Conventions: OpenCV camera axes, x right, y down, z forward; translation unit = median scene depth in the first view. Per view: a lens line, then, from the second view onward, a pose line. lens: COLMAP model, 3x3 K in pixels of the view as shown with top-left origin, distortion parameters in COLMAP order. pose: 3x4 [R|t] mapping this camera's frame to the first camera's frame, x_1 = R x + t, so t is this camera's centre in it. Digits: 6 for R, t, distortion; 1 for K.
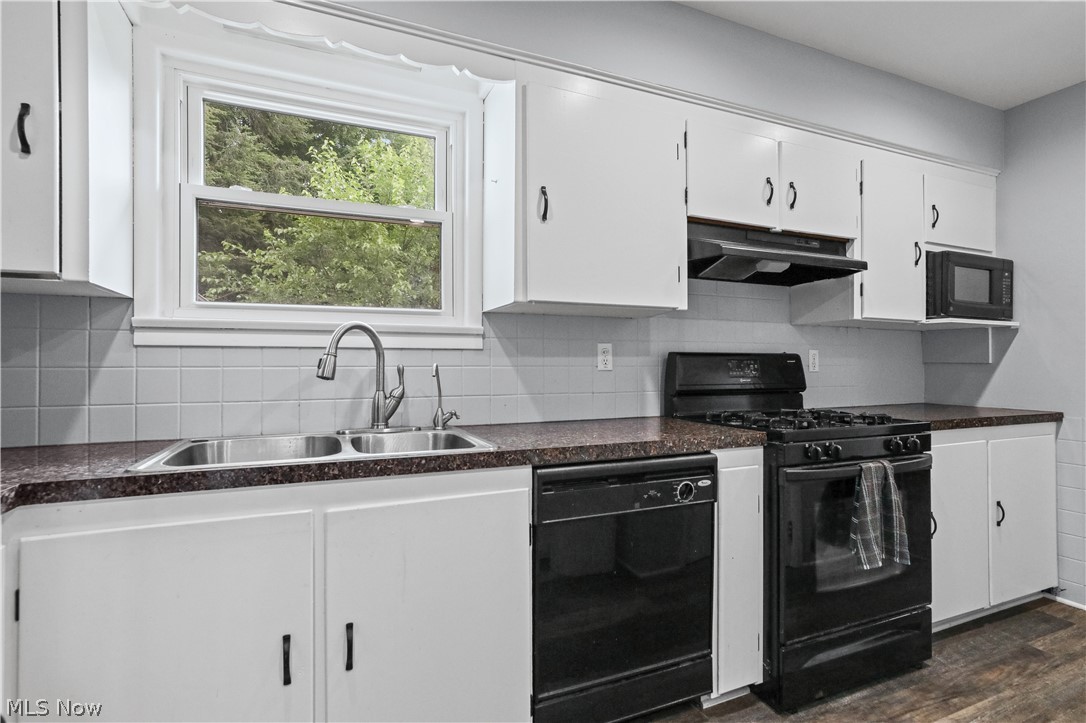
lens RADIAL K [[527.6, 0, 543.2], [0, 527.6, 362.7], [0, 0, 1]] dist [0.000372, 0.000000]
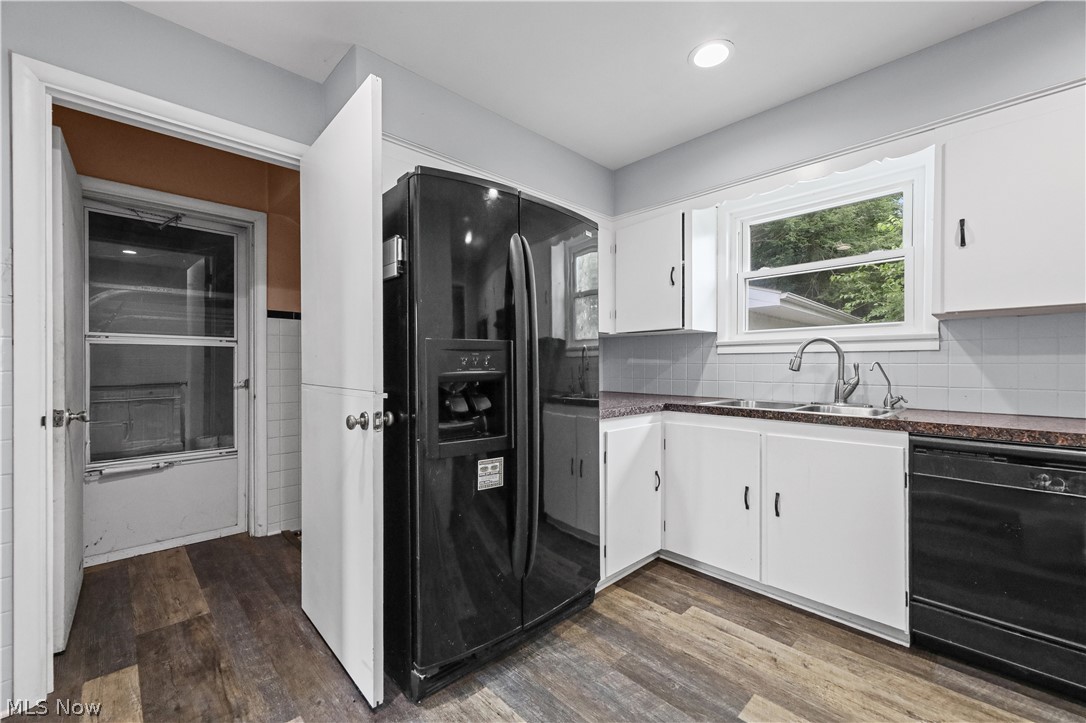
lens RADIAL K [[438.9, 0, 543.3], [0, 438.9, 364.2], [0, 0, 1]] dist [0.001750, -0.000439]
pose [[0.346618, 0.001884, -0.938004, 0.628915], [0.003742, 0.999987, 0.003391, 0.001101], [0.937999, -0.004685, 0.346607, -0.284104]]
